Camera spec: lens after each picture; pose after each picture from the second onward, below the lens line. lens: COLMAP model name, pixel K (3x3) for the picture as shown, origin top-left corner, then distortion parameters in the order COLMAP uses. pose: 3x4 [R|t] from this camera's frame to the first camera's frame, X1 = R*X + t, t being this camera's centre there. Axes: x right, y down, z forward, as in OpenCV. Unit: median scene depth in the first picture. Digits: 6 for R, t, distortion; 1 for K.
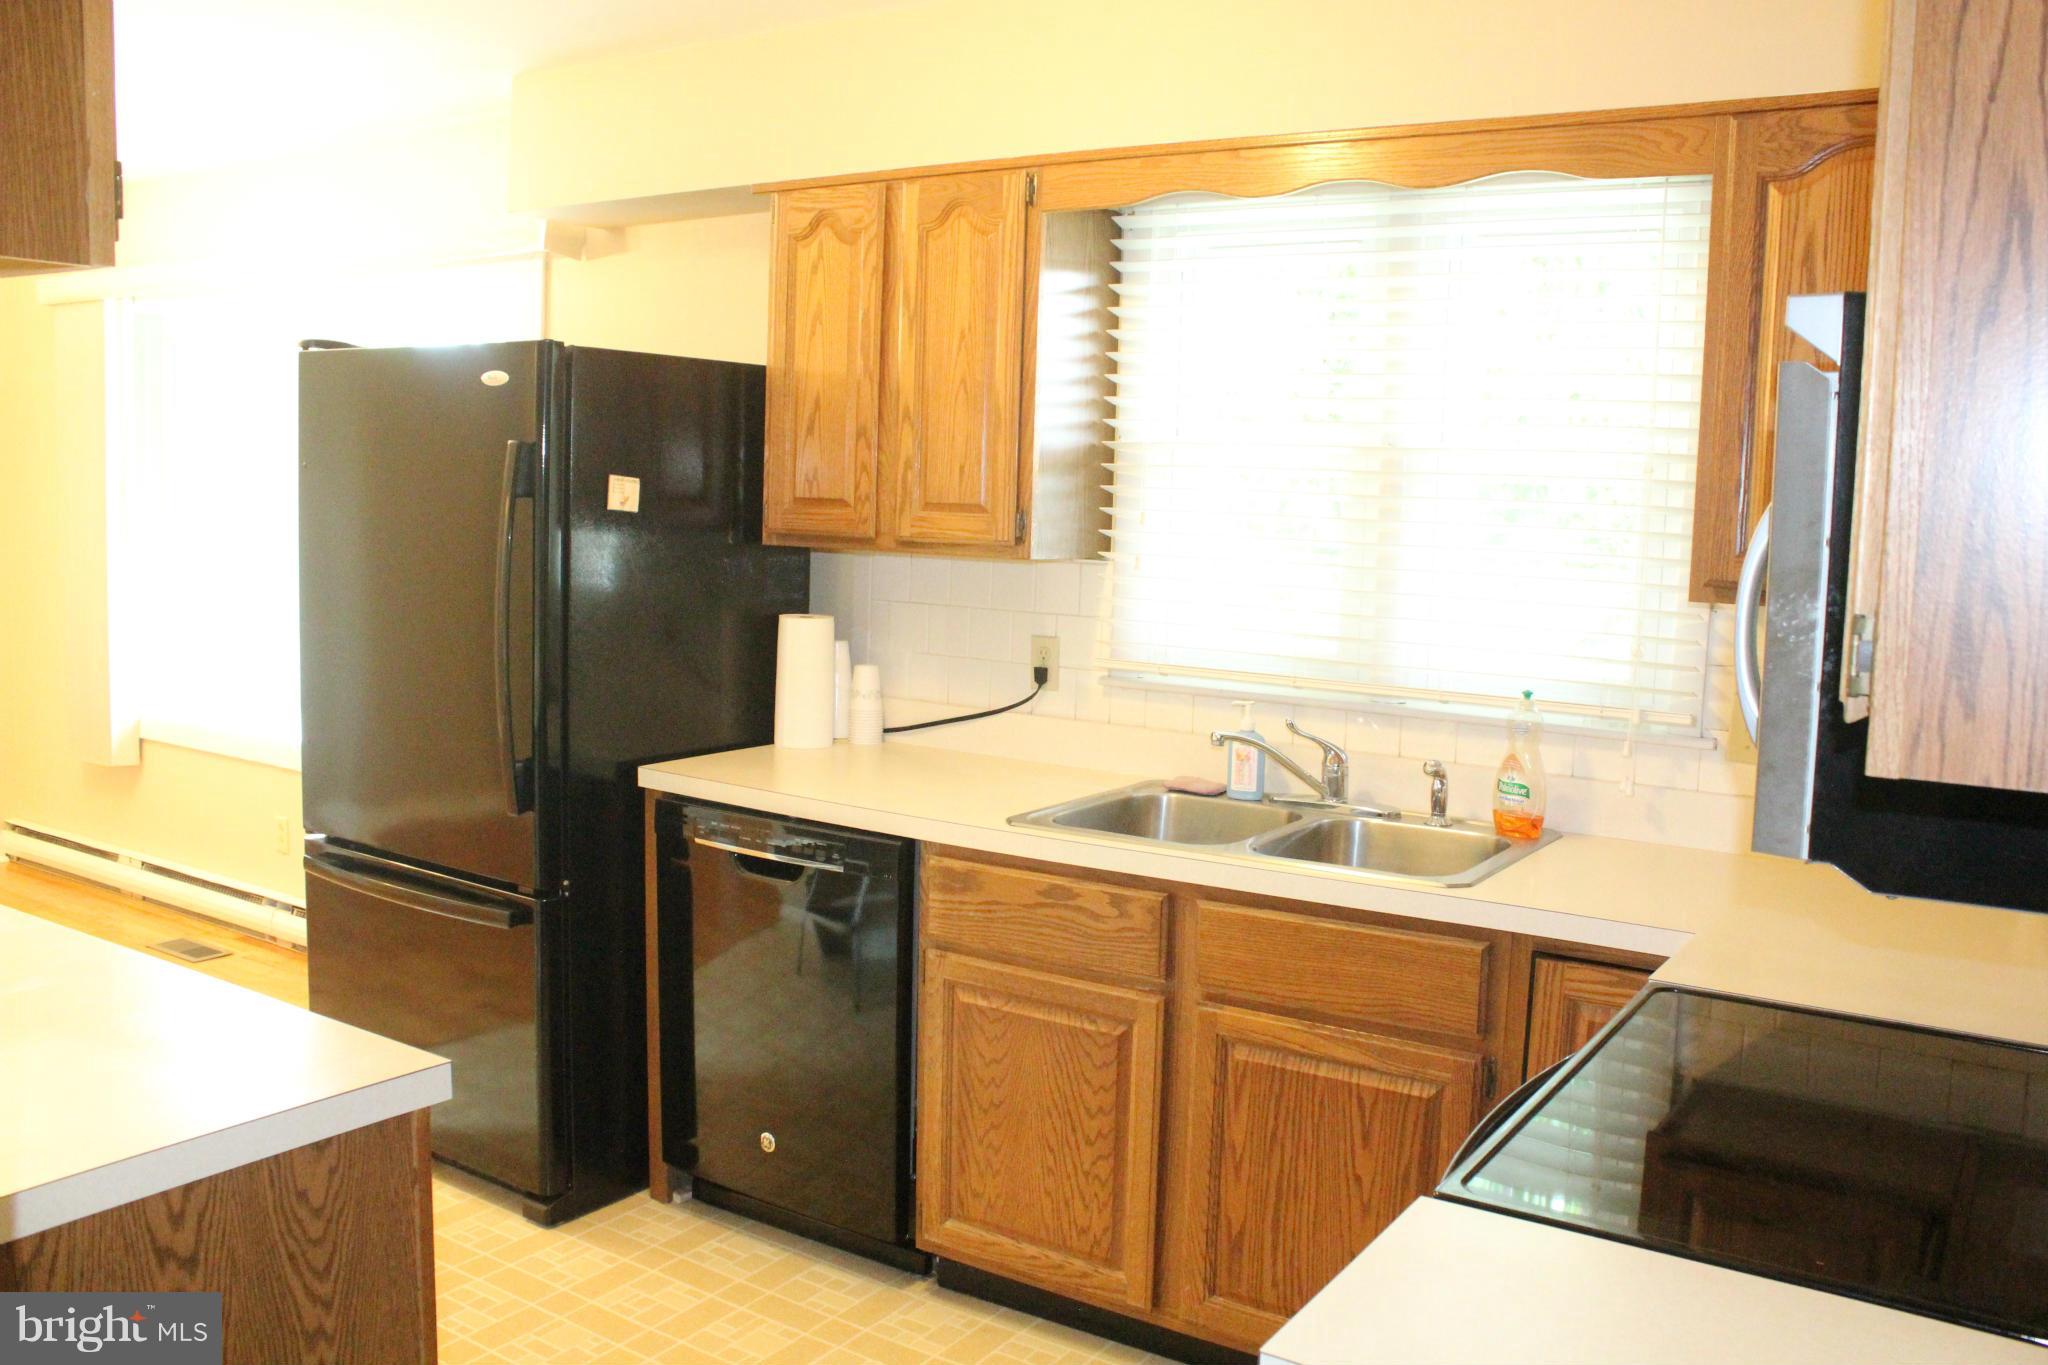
lens RADIAL K [[1702.4, 0, 1048.6], [0, 1702.4, 677.2], [0, 0, 1]] dist [-0.172638, 0.156864]
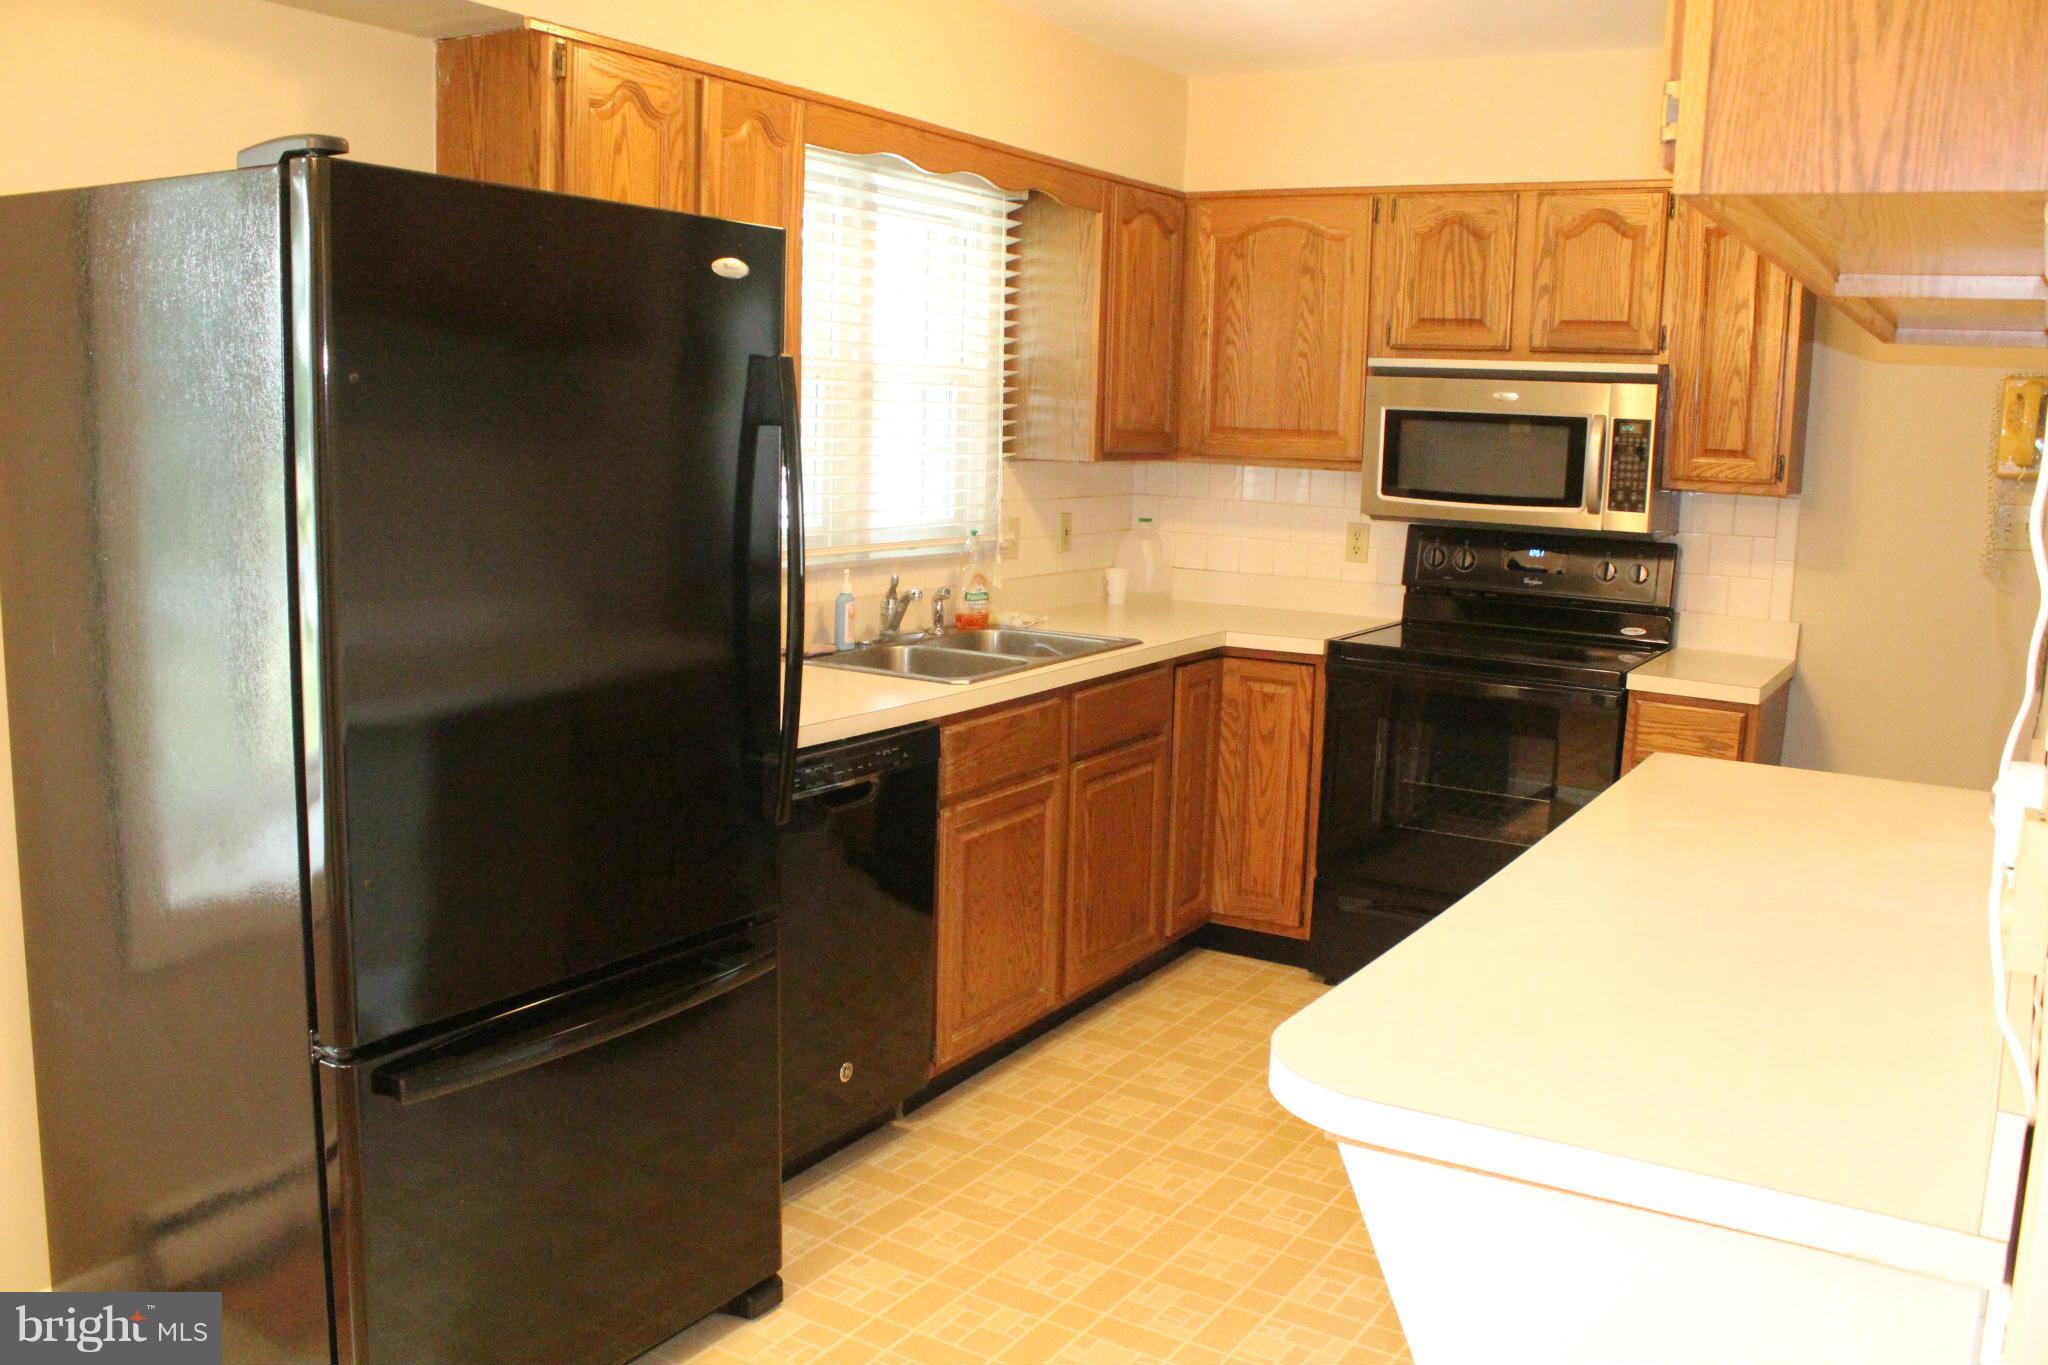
lens RADIAL K [[1702.4, 0, 1048.6], [0, 1702.4, 677.2], [0, 0, 1]] dist [-0.172638, 0.156864]
pose [[-0.026698, -0.185133, 0.982351, -1.140647], [0.079468, 0.979198, 0.186698, -0.131294], [-0.996480, 0.083050, -0.011431, 0.900249]]
